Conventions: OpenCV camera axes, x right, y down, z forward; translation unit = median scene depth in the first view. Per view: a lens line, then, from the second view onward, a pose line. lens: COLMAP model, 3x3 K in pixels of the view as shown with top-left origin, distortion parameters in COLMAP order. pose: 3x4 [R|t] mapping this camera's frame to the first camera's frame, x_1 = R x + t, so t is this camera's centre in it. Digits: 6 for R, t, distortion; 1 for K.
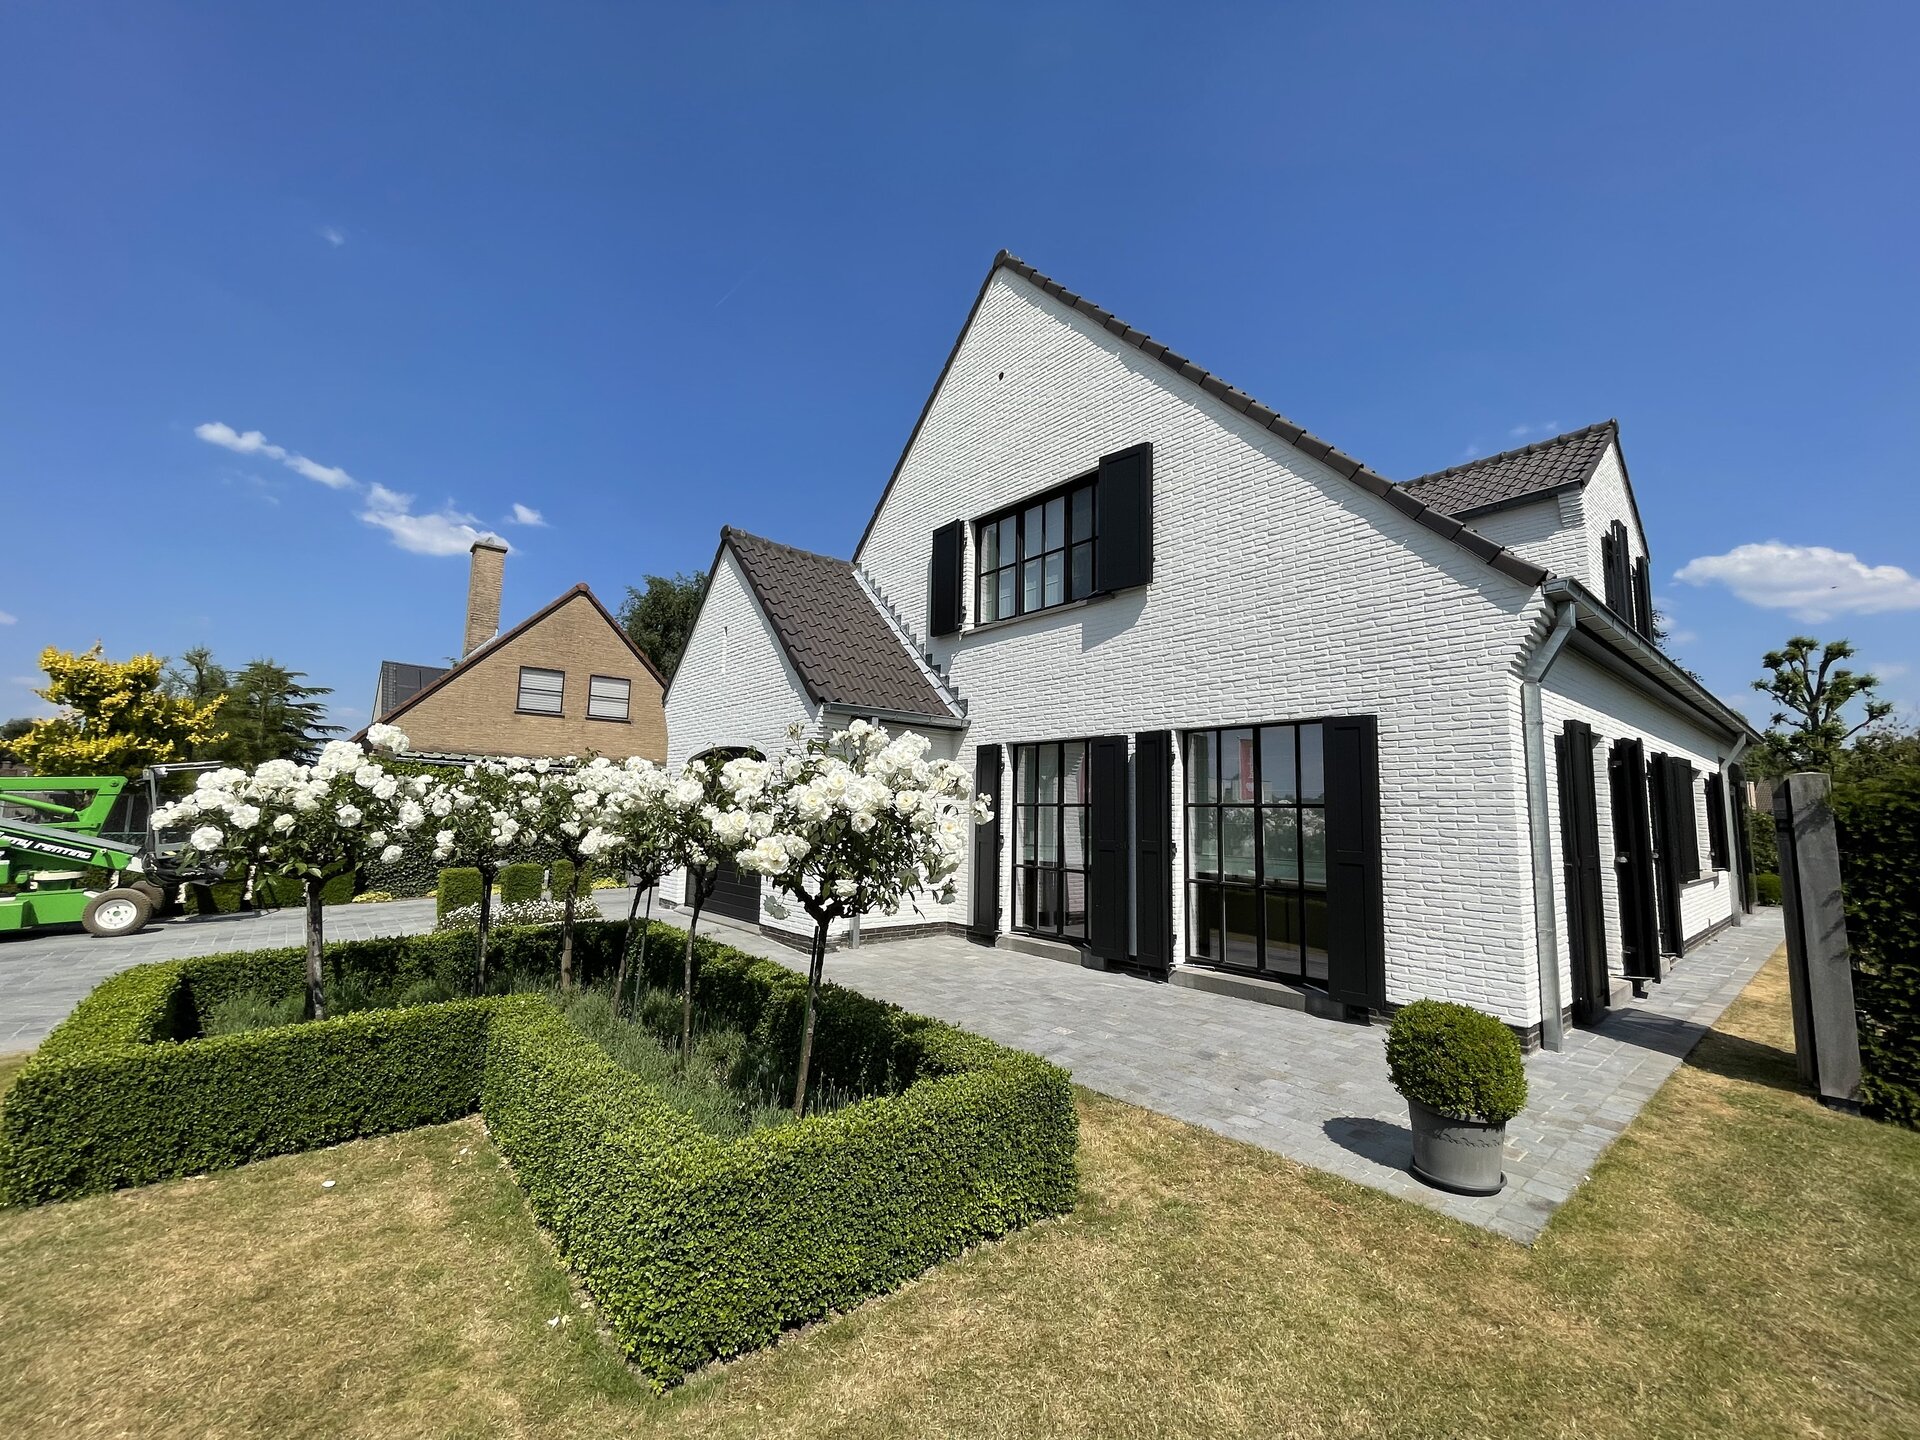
lens RADIAL K [[781.8, 0, 962.0], [0, 781.8, 725.3], [0, 0, 1]] dist [-0.006664, 0.000149]
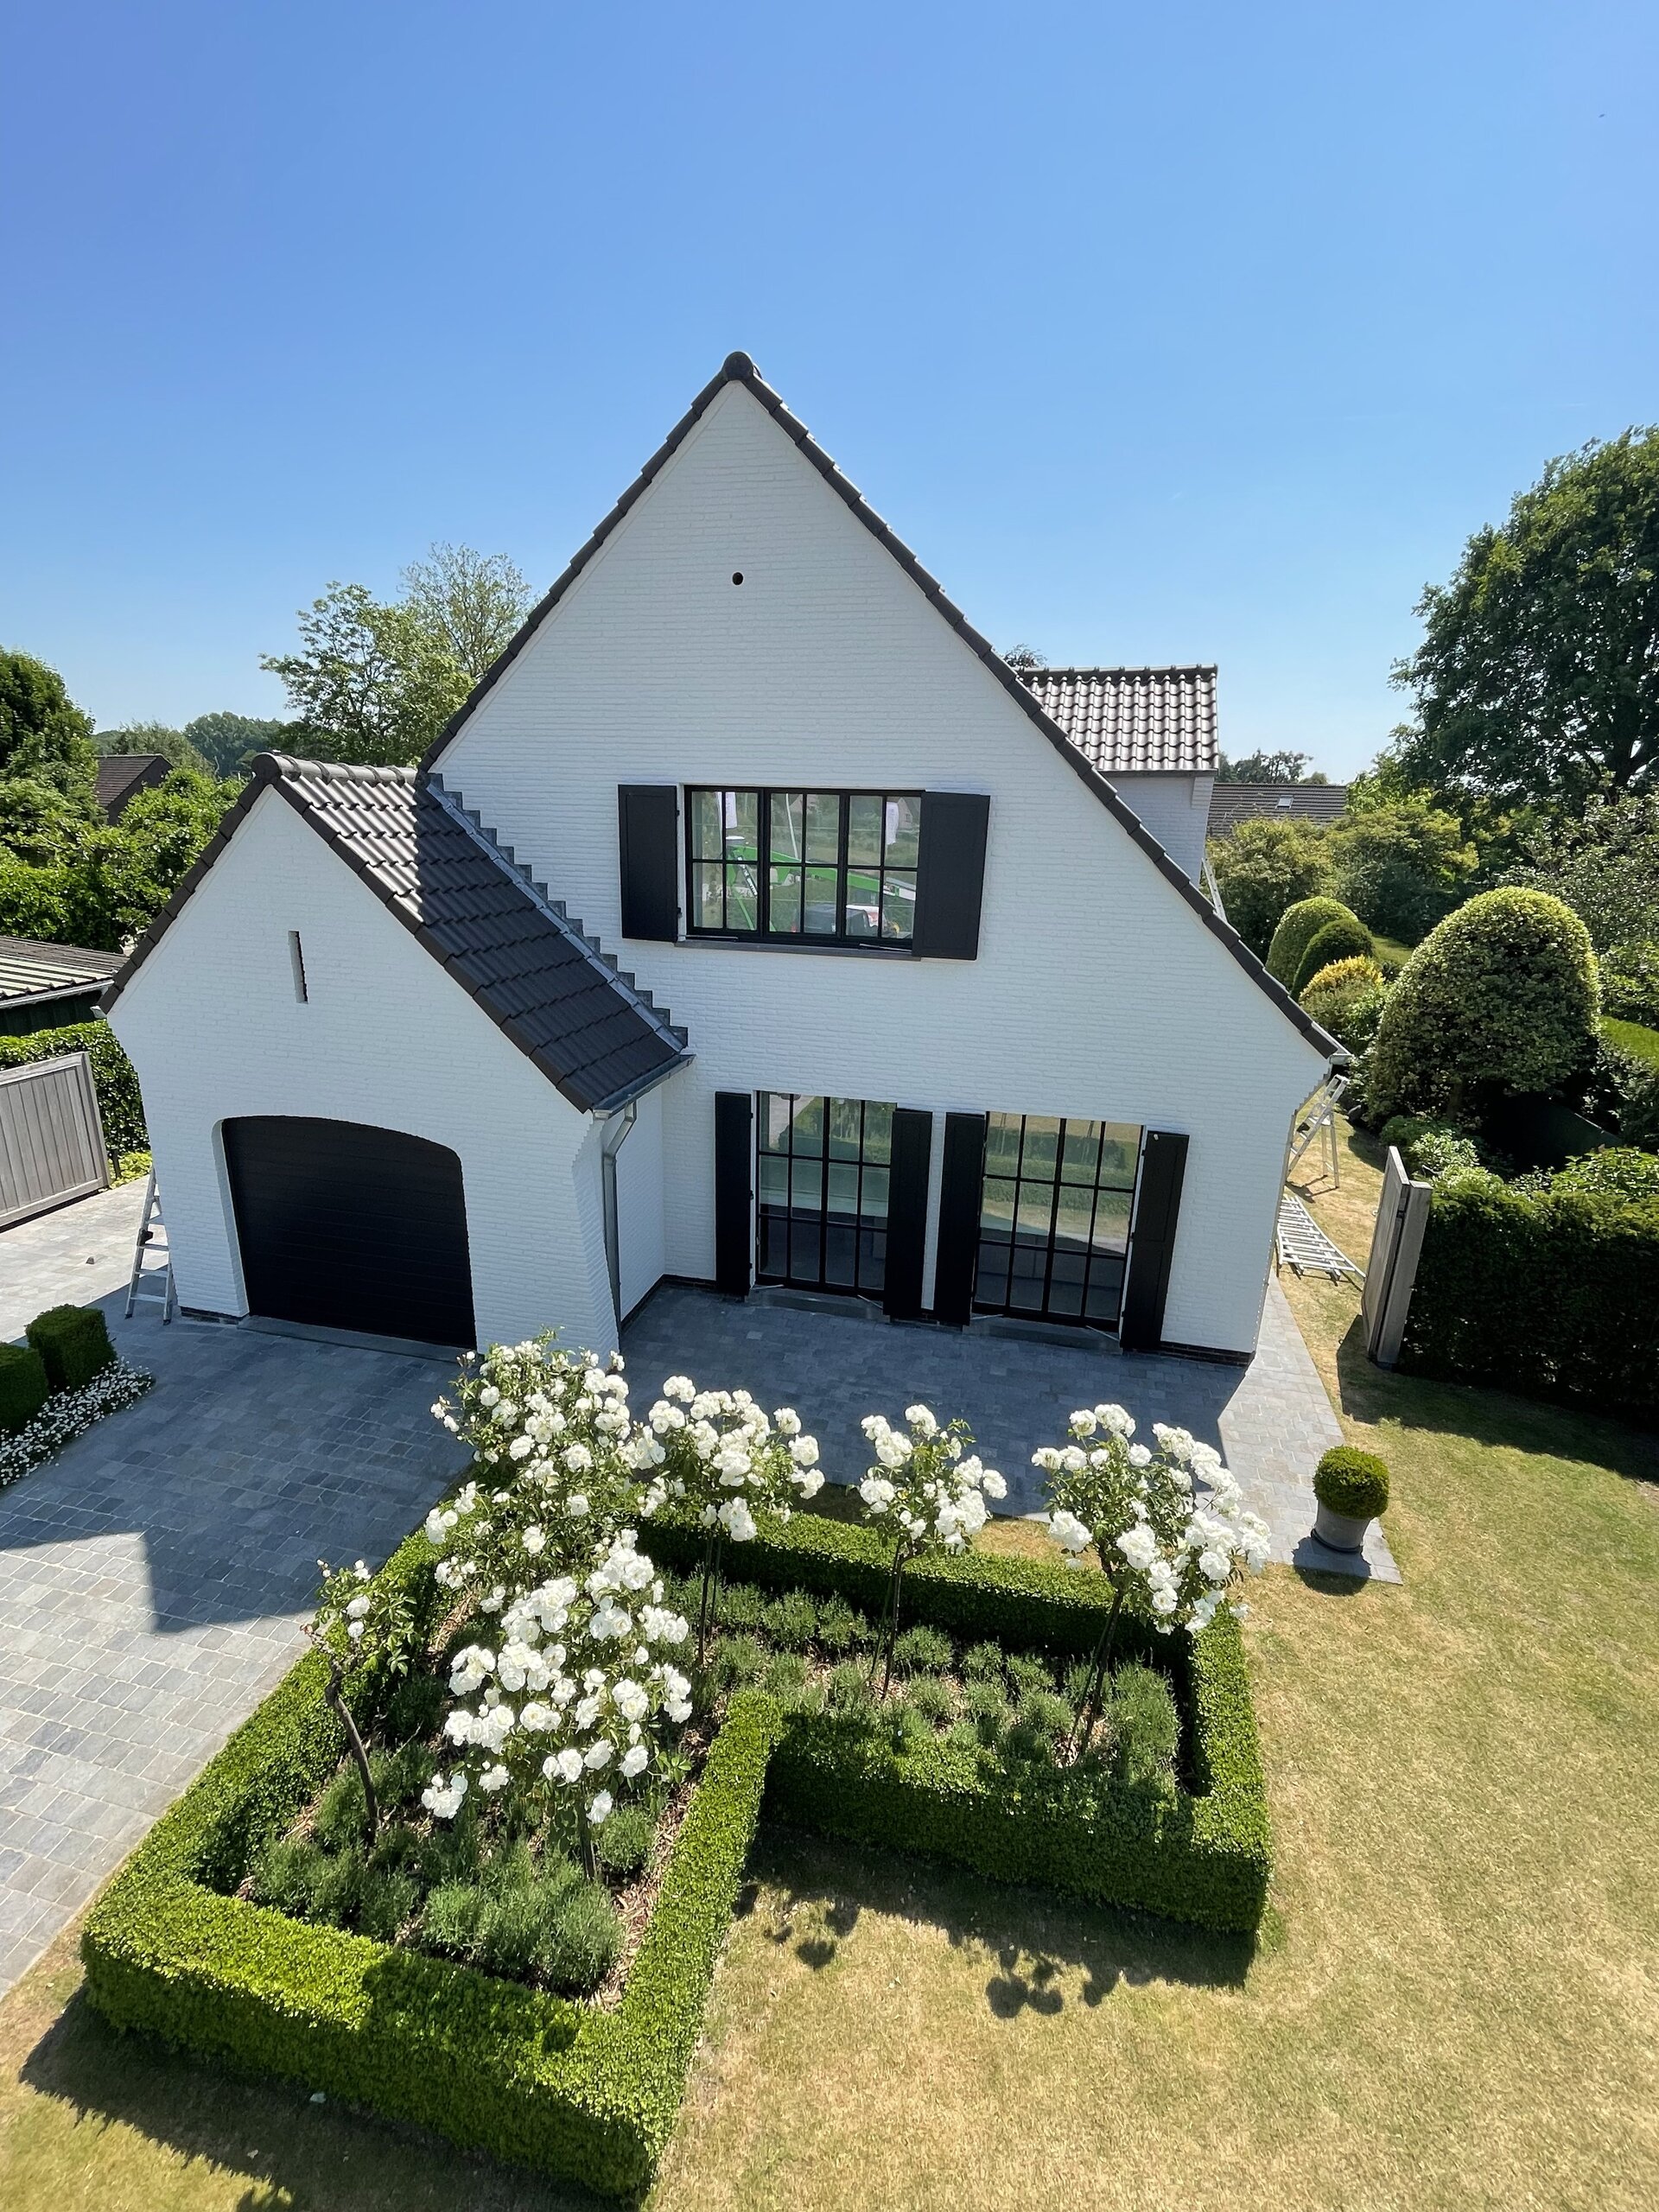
lens RADIAL K [[1016.5, 0, 826.7], [0, 1016.5, 1102.6], [0, 0, 1]] dist [-0.000778, -0.001134]
pose [[0.806662, -0.169791, 0.566099, -0.507453], [-0.077525, 0.919170, 0.386156, -0.396434], [-0.585907, -0.355384, 0.728296, 0.133425]]
